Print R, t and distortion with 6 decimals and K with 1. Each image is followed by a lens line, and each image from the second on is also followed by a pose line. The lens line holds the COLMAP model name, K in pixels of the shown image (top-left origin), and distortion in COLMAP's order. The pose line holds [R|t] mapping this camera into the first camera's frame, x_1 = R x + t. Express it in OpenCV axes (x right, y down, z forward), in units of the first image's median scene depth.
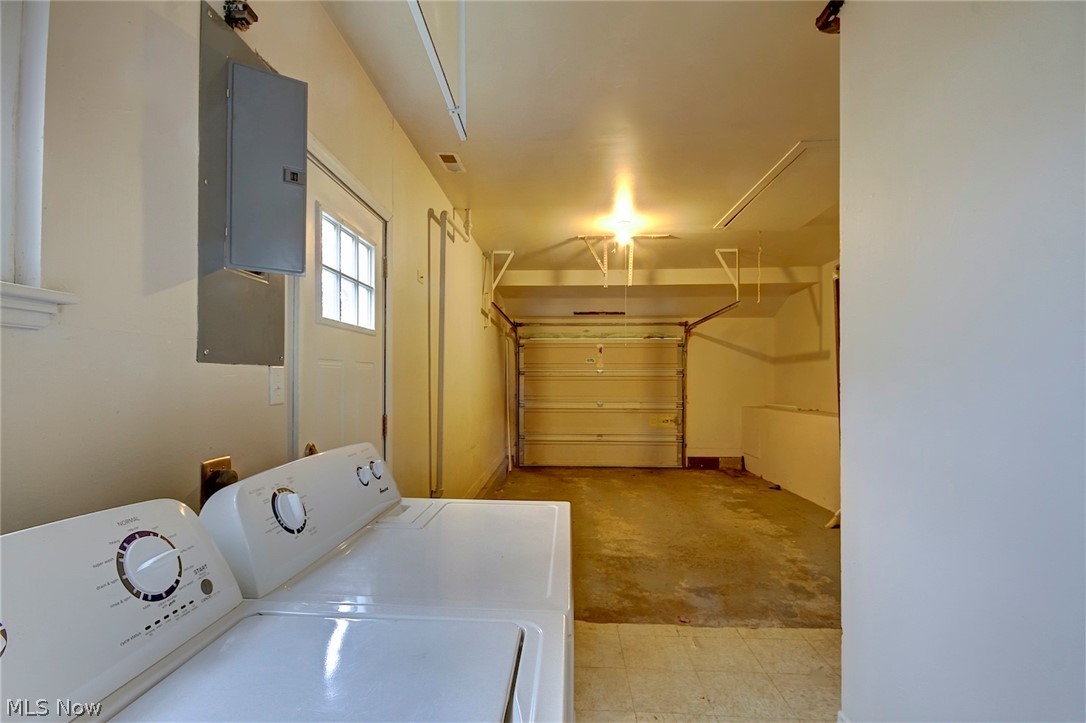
lens RADIAL K [[486.0, 0, 535.0], [0, 486.0, 376.8], [0, 0, 1]] dist [0.000458, -0.000210]
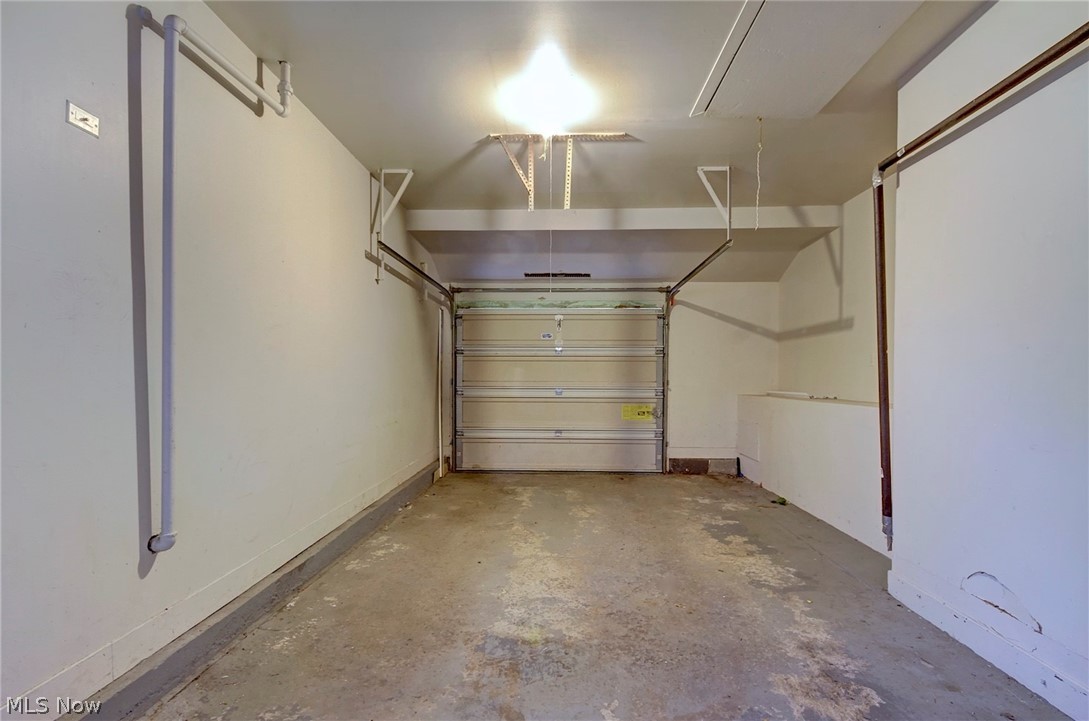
lens RADIAL K [[503.2, 0, 540.5], [0, 503.2, 375.9], [0, 0, 1]] dist [0.002686, -0.008848]
pose [[0.999844, 0.002064, 0.017544, 0.113138], [-0.002287, 0.999917, 0.012679, 0.025900], [-0.017517, -0.012717, 0.999766, 0.234577]]
